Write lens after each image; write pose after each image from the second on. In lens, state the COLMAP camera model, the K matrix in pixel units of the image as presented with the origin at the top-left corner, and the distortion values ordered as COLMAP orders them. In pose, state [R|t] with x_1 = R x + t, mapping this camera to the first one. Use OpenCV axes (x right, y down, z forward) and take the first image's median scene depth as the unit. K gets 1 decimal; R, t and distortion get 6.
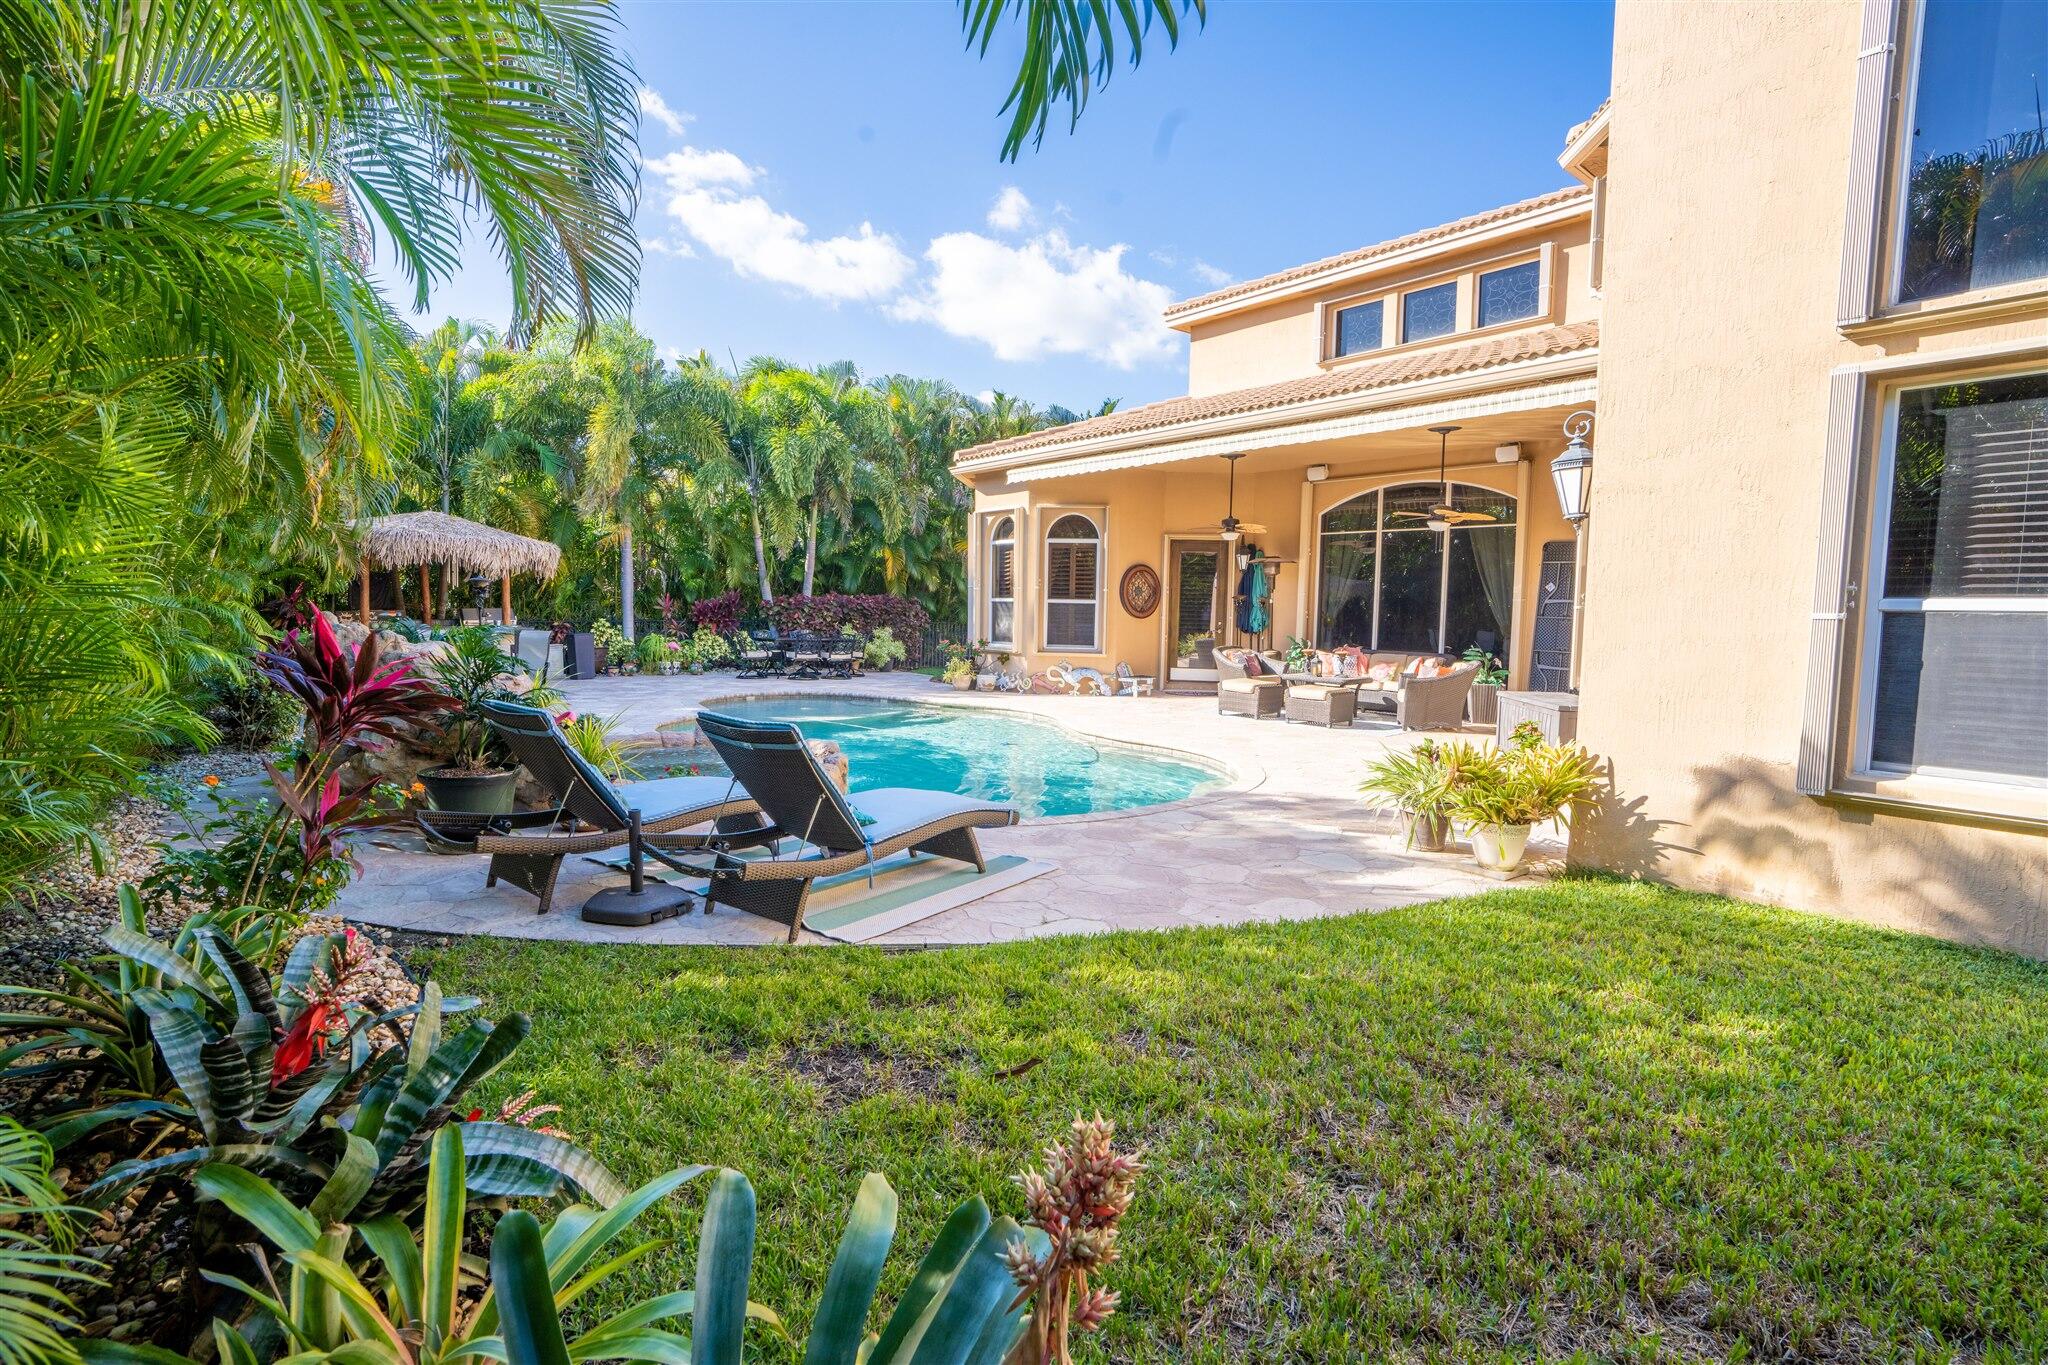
lens RADIAL K [[963.0, 0, 1013.5], [0, 963.0, 682.7], [0, 0, 1]] dist [-0.069438, 0.030968]
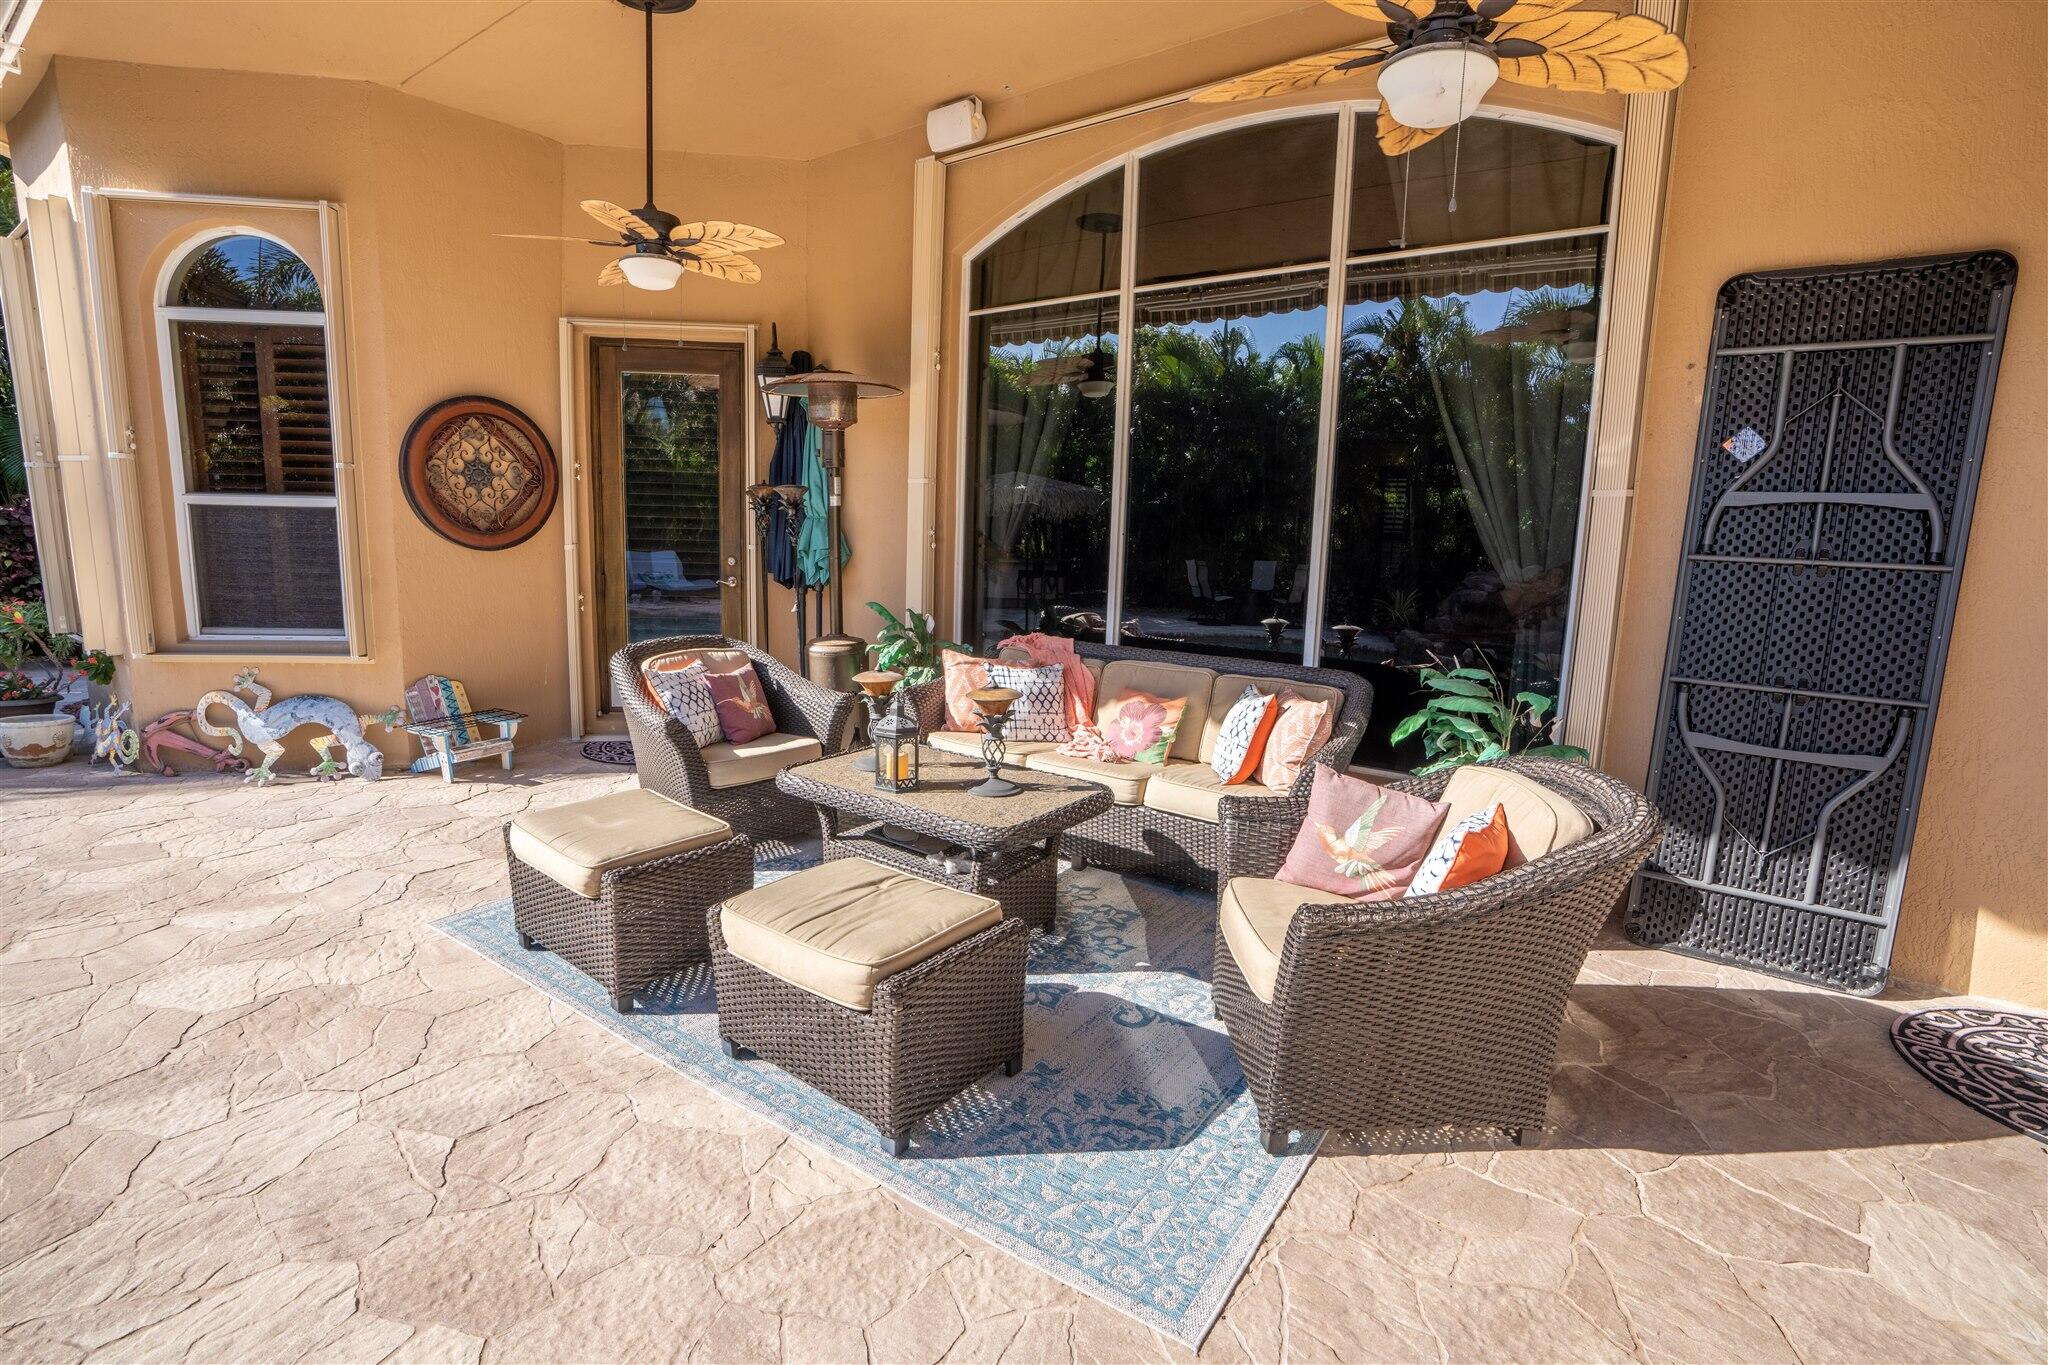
lens RADIAL K [[963.0, 0, 1013.5], [0, 963.0, 682.7], [0, 0, 1]] dist [-0.069438, 0.030968]
pose [[0.965327, -0.030946, 0.259202, 0.232626], [0.010122, 0.996639, 0.081292, -0.045143], [-0.260846, -0.075850, 0.962396, 0.619565]]
